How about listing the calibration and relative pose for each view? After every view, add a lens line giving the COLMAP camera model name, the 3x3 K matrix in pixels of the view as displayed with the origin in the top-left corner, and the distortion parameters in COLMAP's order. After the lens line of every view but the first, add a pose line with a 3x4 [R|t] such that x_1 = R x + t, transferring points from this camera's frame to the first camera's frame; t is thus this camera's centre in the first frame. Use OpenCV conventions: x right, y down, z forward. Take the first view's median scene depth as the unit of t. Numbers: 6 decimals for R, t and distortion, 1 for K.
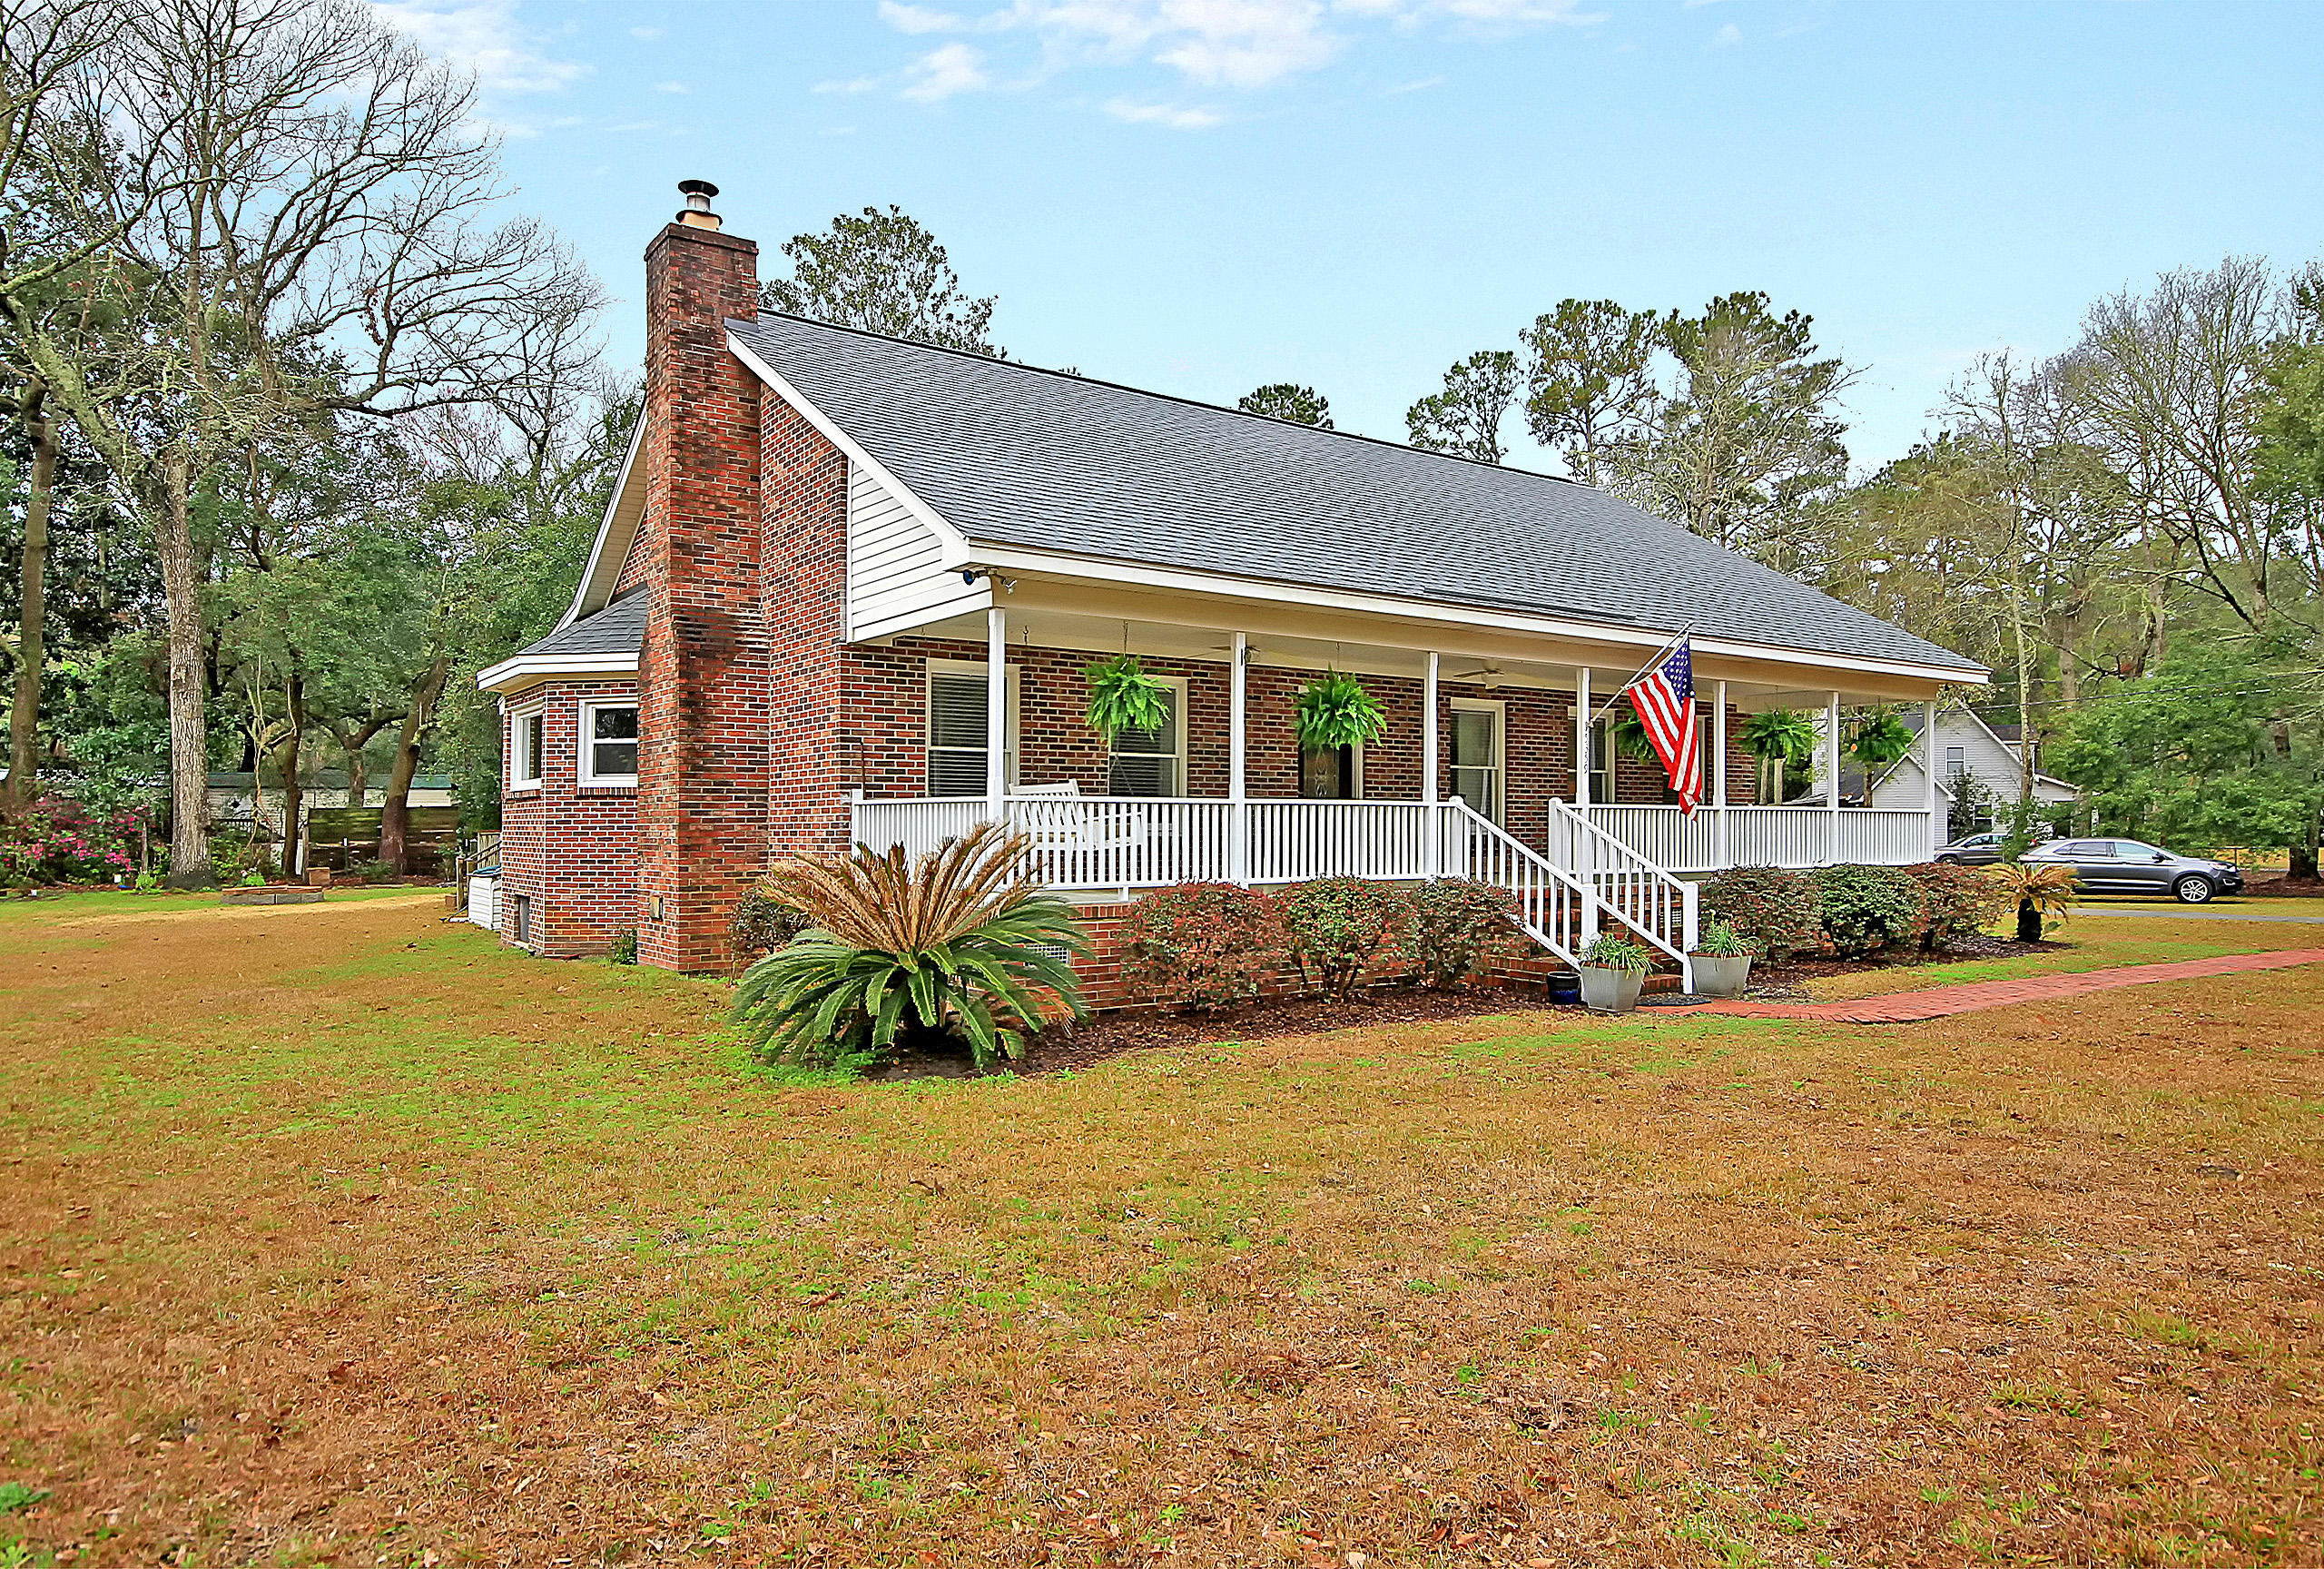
lens RADIAL K [[1430.2, 0, 1162.0], [0, 1430.2, 784.5], [0, 0, 1]] dist [0.001822, 0.000487]
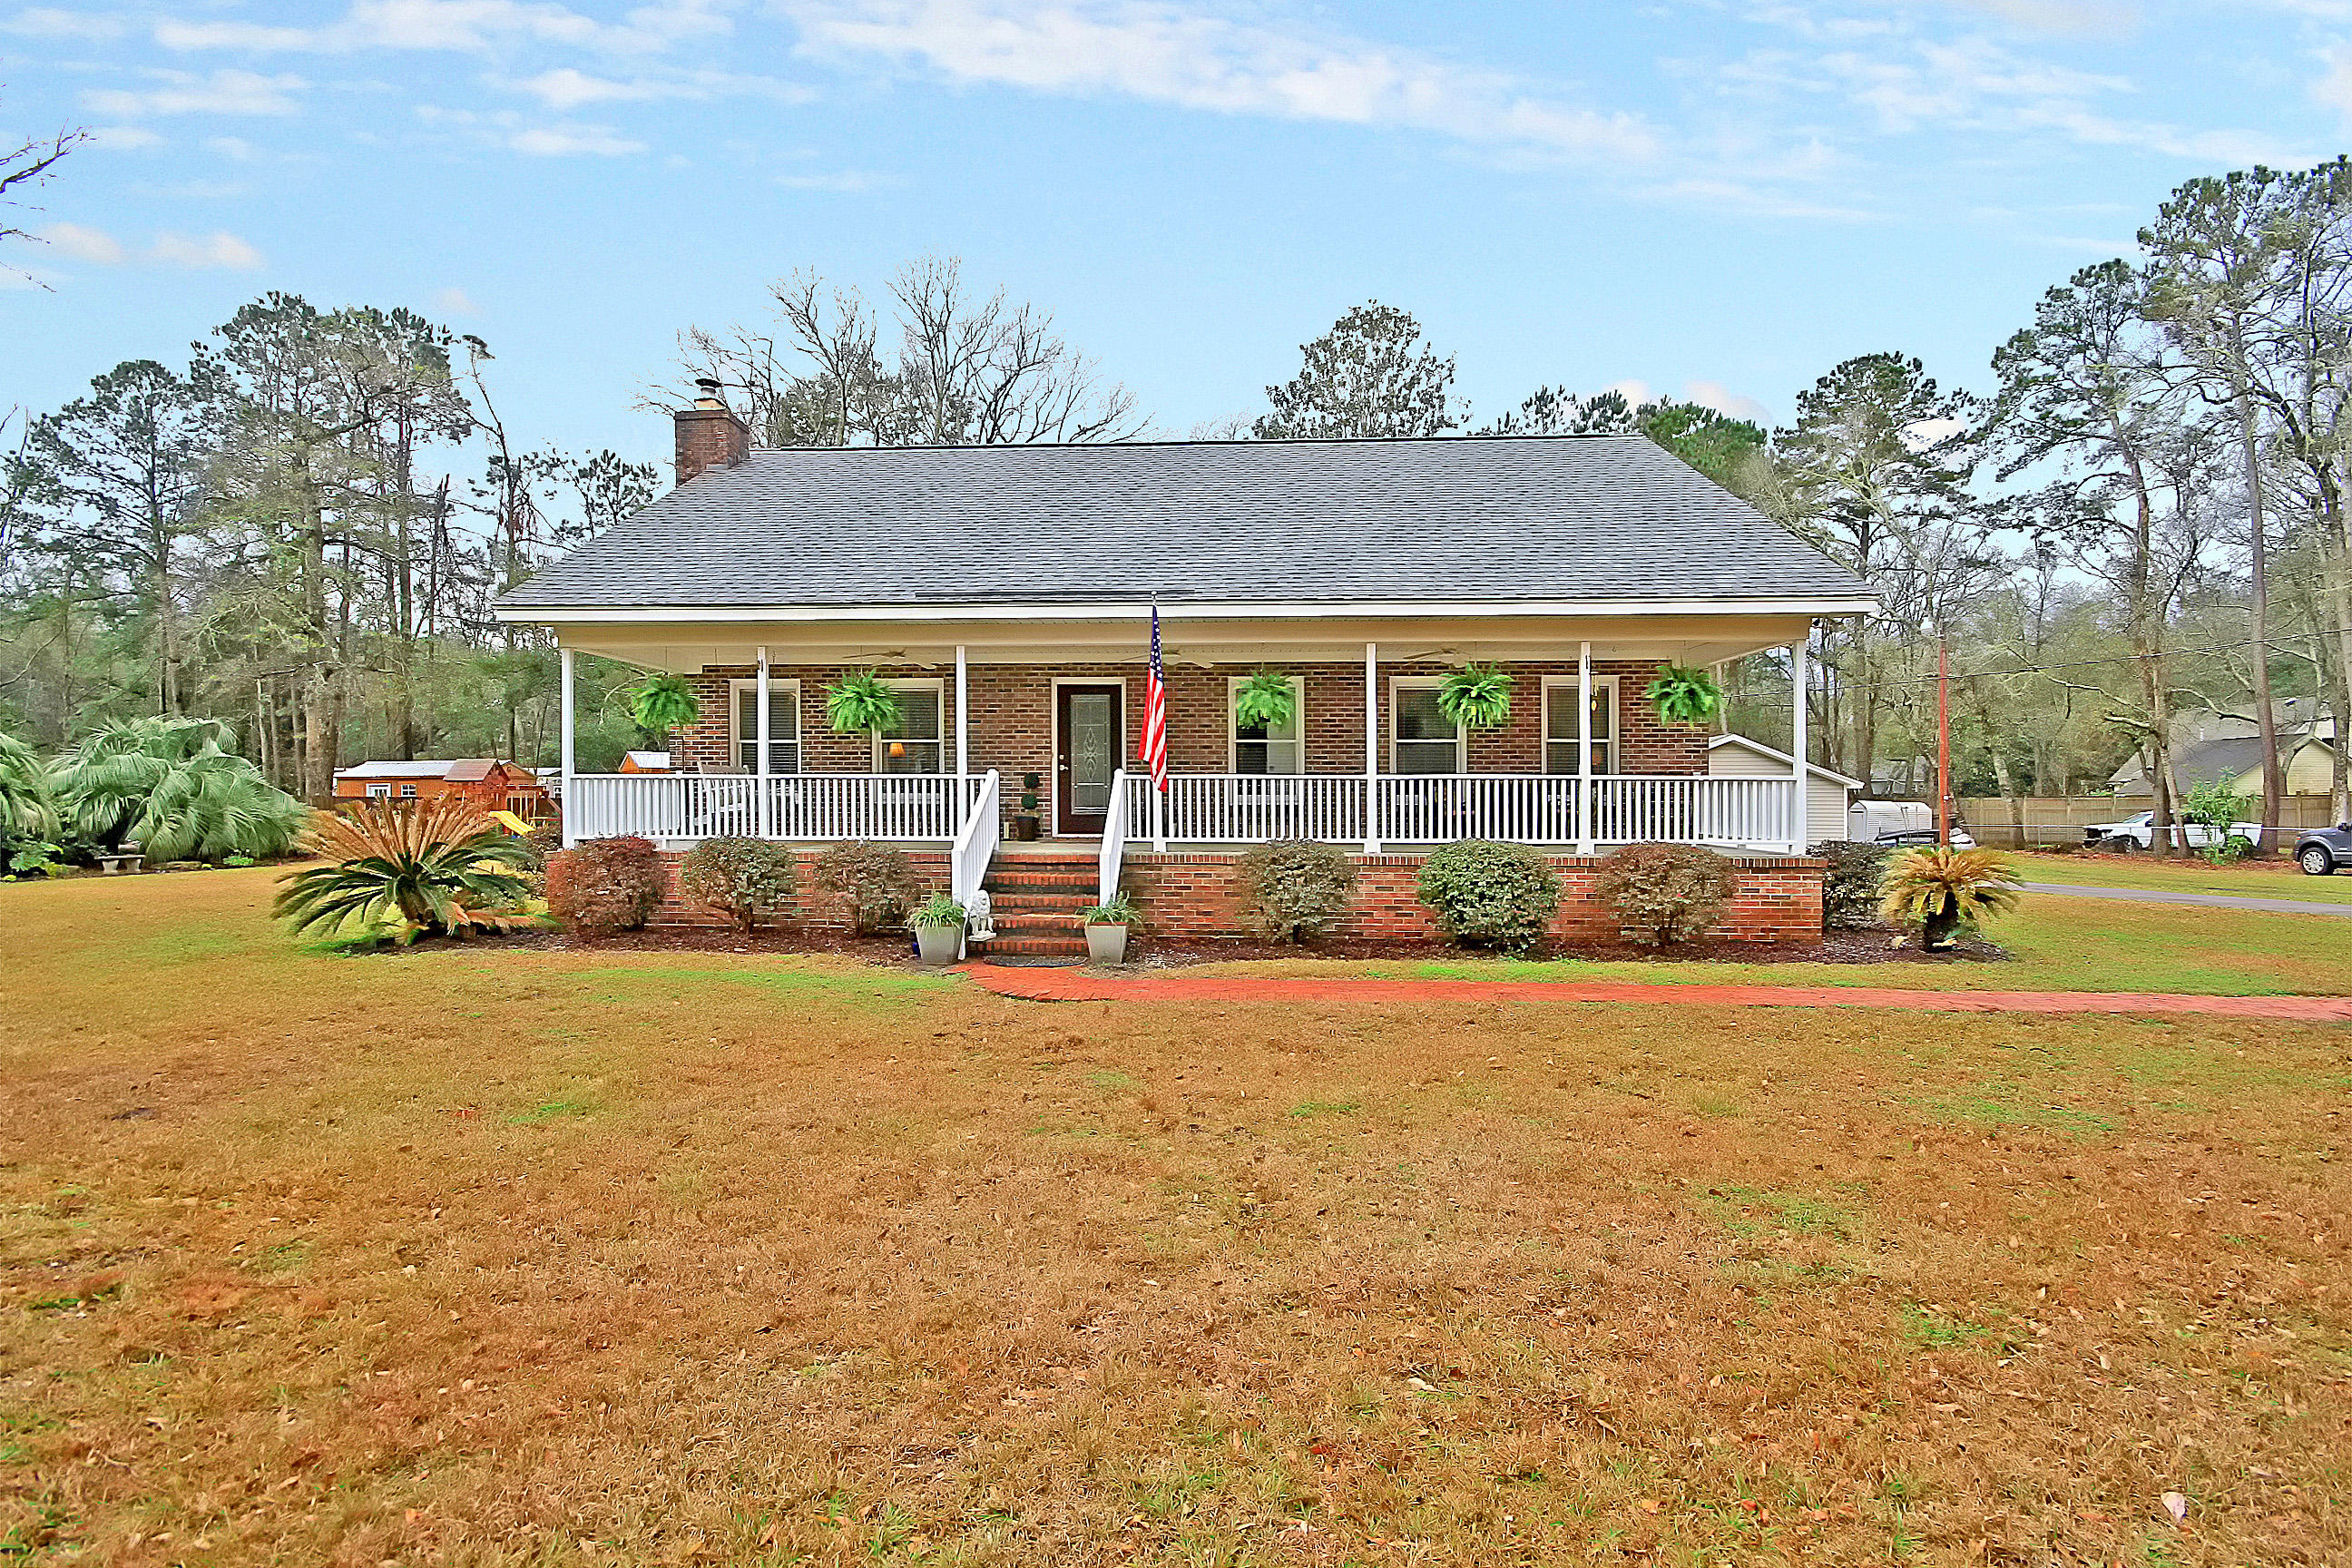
lens RADIAL K [[1105.6, 0, 1174.7], [0, 1105.6, 824.4], [0, 0, 1]] dist [0.013563, -0.020144]
pose [[0.771503, 0.016054, -0.636023, 0.372780], [0.015249, 0.998928, 0.043711, 0.006457], [0.636043, -0.043421, 0.770431, 0.164926]]
